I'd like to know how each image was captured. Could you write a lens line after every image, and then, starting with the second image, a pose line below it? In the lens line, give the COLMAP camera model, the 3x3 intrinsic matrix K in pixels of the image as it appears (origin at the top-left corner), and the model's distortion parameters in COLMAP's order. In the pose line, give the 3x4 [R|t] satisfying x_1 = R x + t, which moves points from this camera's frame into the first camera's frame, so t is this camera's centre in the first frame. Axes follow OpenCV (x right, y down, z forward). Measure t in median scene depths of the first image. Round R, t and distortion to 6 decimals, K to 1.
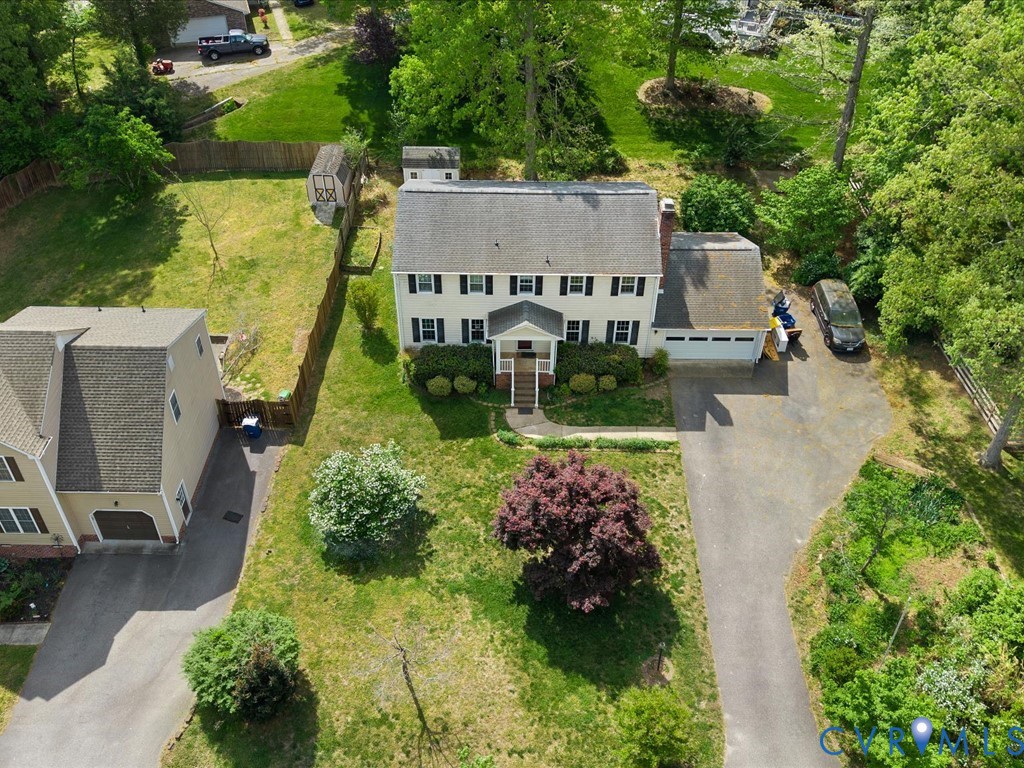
lens RADIAL K [[906.0, 0, 510.1], [0, 906.0, 375.8], [0, 0, 1]] dist [0.033255, -0.085971]
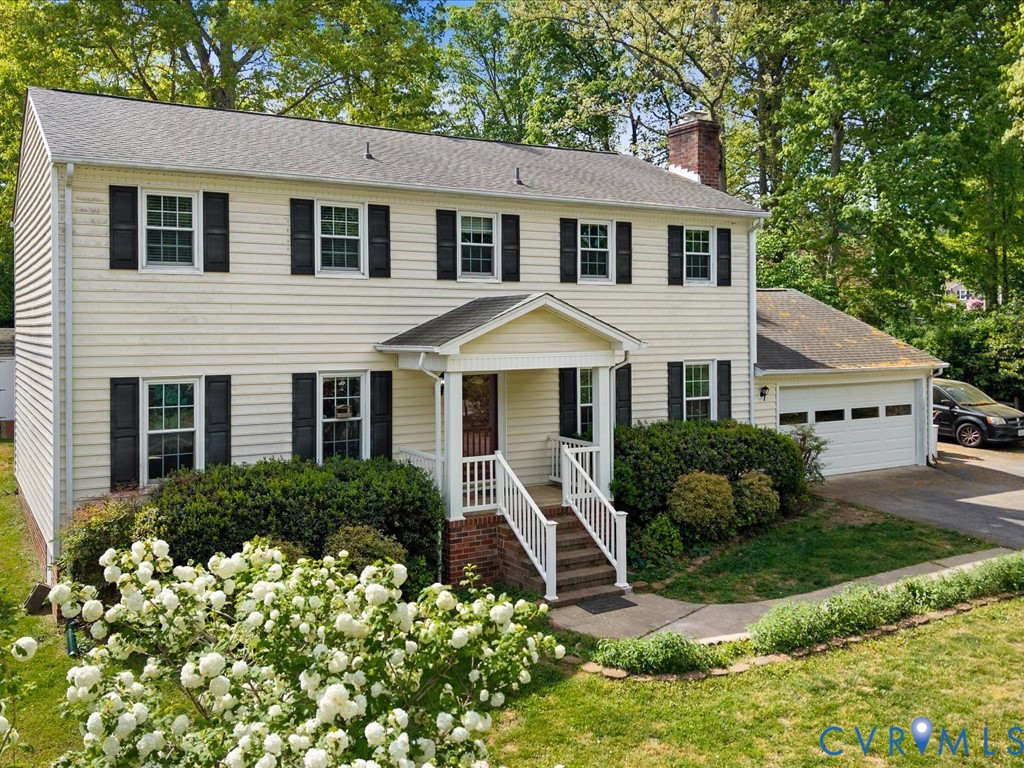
lens RADIAL K [[906.0, 0, 516.2], [0, 906.0, 328.5], [0, 0, 1]] dist [0.033255, -0.085971]
pose [[0.856769, -0.014006, 0.515511, -0.149240], [0.335162, 0.774849, -0.535981, 0.114871], [-0.391936, 0.631992, 0.668560, 0.783217]]
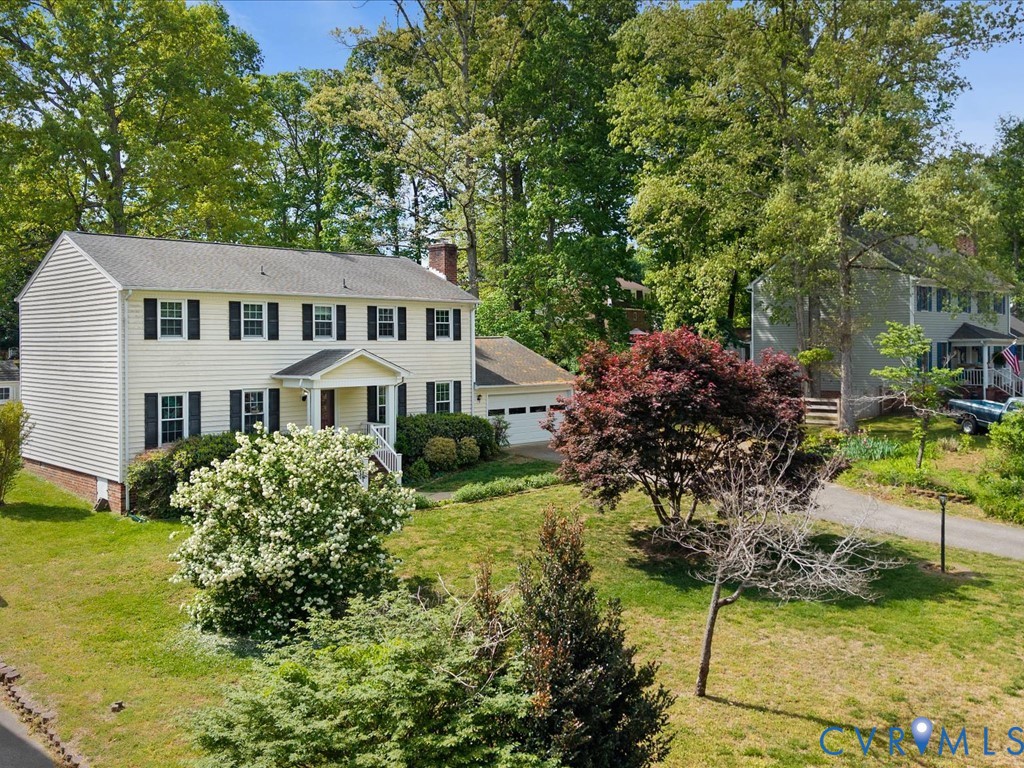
lens RADIAL K [[906.0, 0, 521.7], [0, 906.0, 377.2], [0, 0, 1]] dist [0.033255, -0.085971]
pose [[0.714643, -0.038433, 0.698432, -0.340848], [0.449977, 0.789722, -0.416965, 0.269974], [-0.535543, 0.612259, 0.581664, 0.565968]]
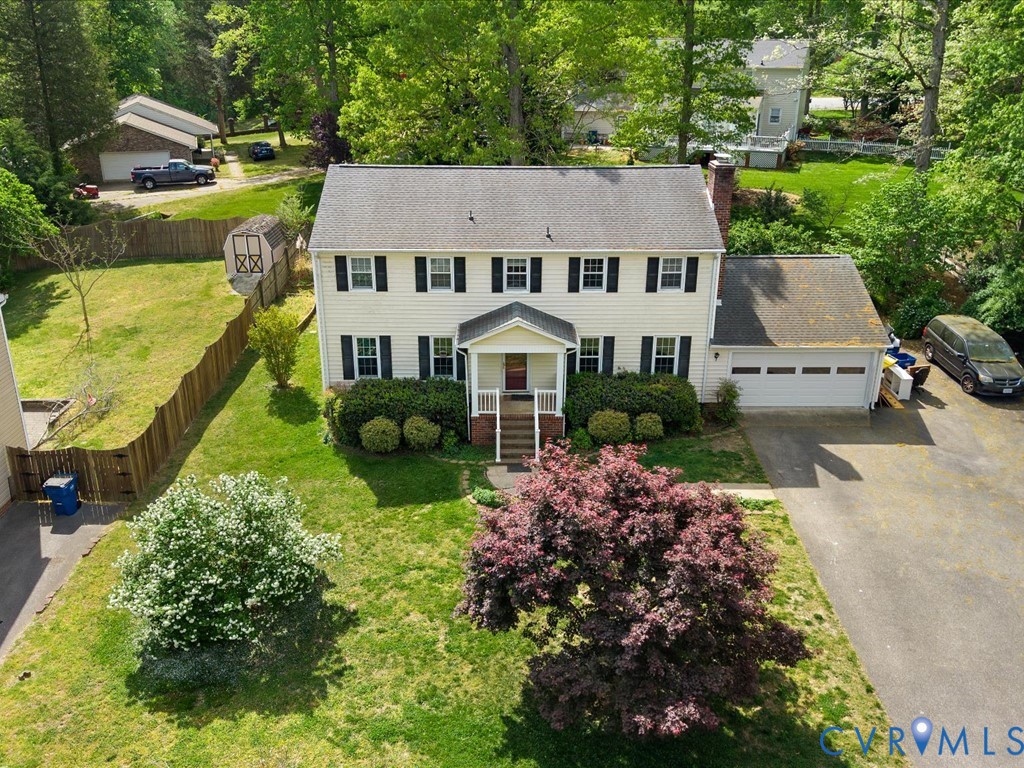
lens RADIAL K [[906.0, 0, 512.6], [0, 906.0, 382.4], [0, 0, 1]] dist [0.033255, -0.085971]
pose [[0.999743, -0.011134, 0.019744, 0.000973], [0.016738, 0.950006, -0.311783, 0.177307], [-0.015286, 0.312034, 0.949948, 0.404396]]
